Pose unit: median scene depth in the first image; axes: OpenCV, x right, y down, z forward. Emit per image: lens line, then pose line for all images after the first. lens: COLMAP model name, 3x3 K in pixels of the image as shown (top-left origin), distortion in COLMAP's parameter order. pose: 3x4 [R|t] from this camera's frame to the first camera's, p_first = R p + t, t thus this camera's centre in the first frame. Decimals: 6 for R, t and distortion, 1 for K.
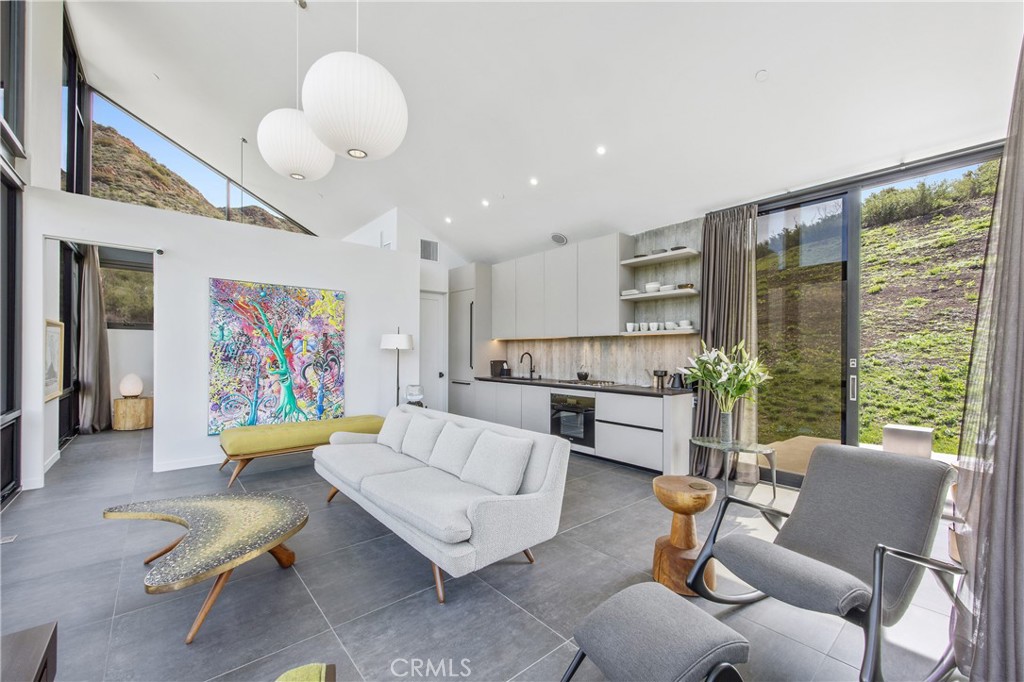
lens RADIAL K [[395.9, 0, 510.9], [0, 395.9, 350.6], [0, 0, 1]] dist [-0.005207, 0.000800]
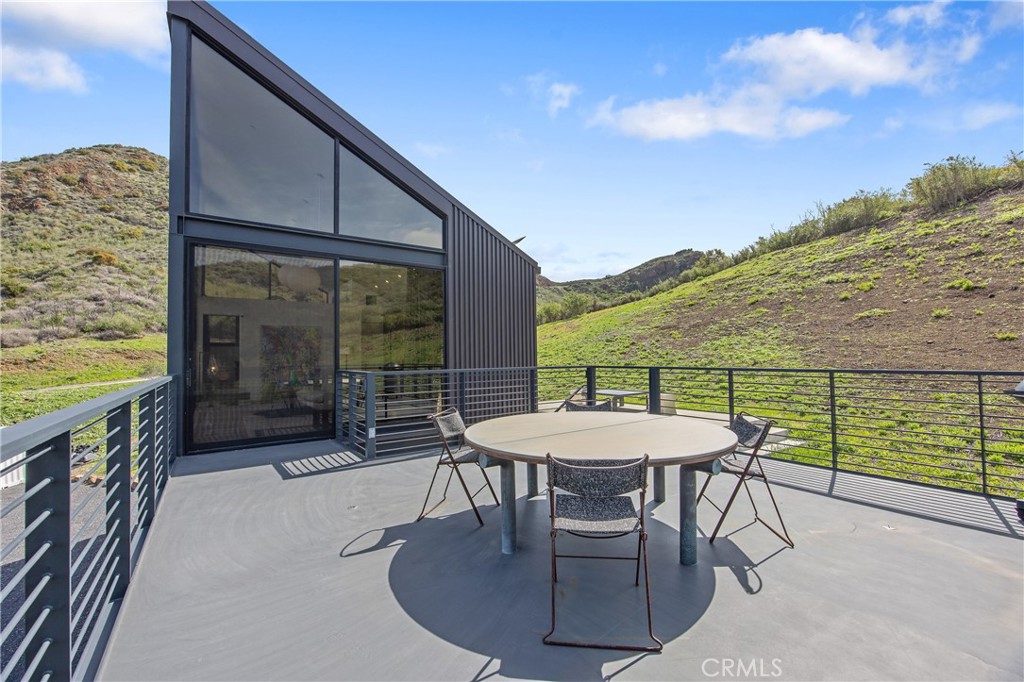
lens RADIAL K [[426.7, 0, 516.6], [0, 426.7, 344.3], [0, 0, 1]] dist [-0.001897, 0.001105]
pose [[0.995945, -0.015971, -0.088539, 0.901697], [0.014077, 0.999659, -0.021973, 0.007168], [0.088860, 0.020637, 0.995830, -1.281802]]
